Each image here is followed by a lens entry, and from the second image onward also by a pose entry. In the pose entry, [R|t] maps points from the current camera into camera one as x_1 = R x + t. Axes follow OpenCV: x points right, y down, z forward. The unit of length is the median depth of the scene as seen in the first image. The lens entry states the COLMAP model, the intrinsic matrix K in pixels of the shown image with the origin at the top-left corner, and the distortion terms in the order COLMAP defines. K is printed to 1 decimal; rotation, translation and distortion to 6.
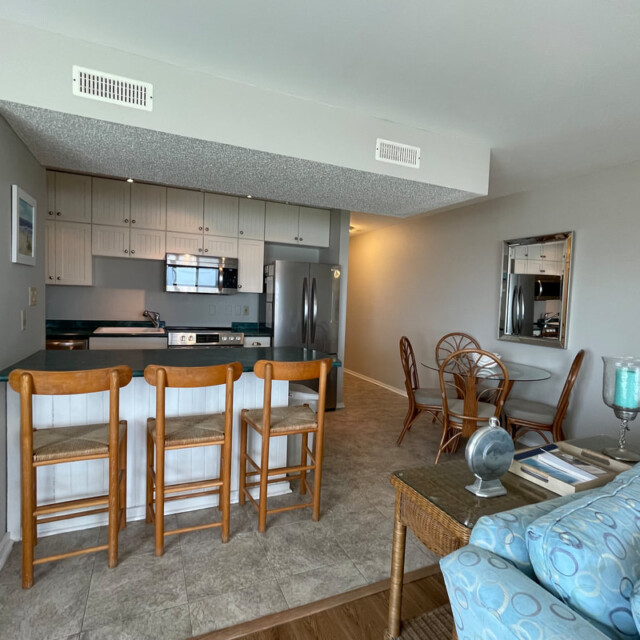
lens RADIAL K [[387.6, 0, 316.4], [0, 387.6, 320.9], [0, 0, 1]] dist [-0.005986, 0.000577]
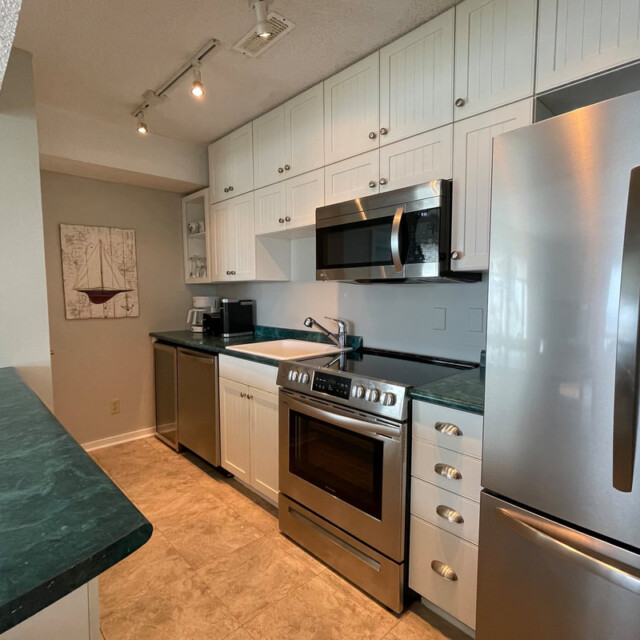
lens RADIAL K [[387.6, 0, 316.4], [0, 387.6, 320.9], [0, 0, 1]] dist [-0.005986, 0.000577]
pose [[0.323425, 0.030802, -0.945752, 0.113626], [-0.040685, 0.998998, 0.018623, -0.032740], [0.945379, 0.032455, 0.324354, 0.837304]]
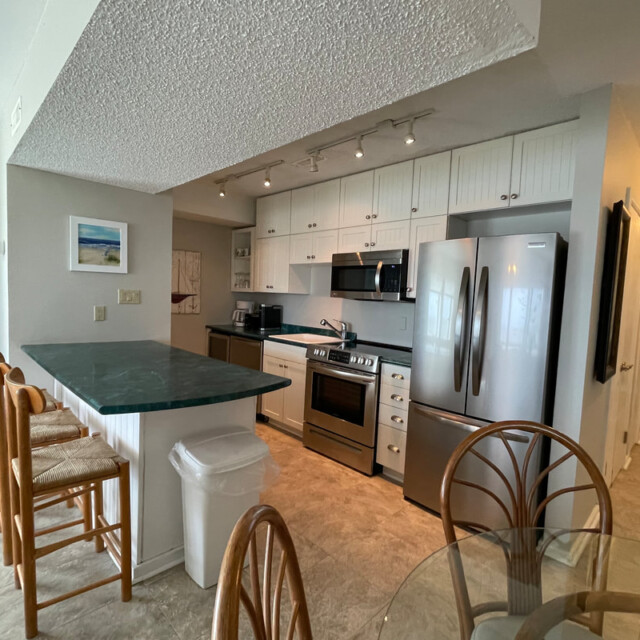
lens RADIAL K [[387.6, 0, 316.4], [0, 387.6, 320.9], [0, 0, 1]] dist [-0.005986, 0.000577]
pose [[0.341080, 0.036317, -0.939332, 0.425413], [-0.086300, 0.996243, 0.007181, -0.027823], [0.936064, 0.078615, 0.342933, 0.680375]]
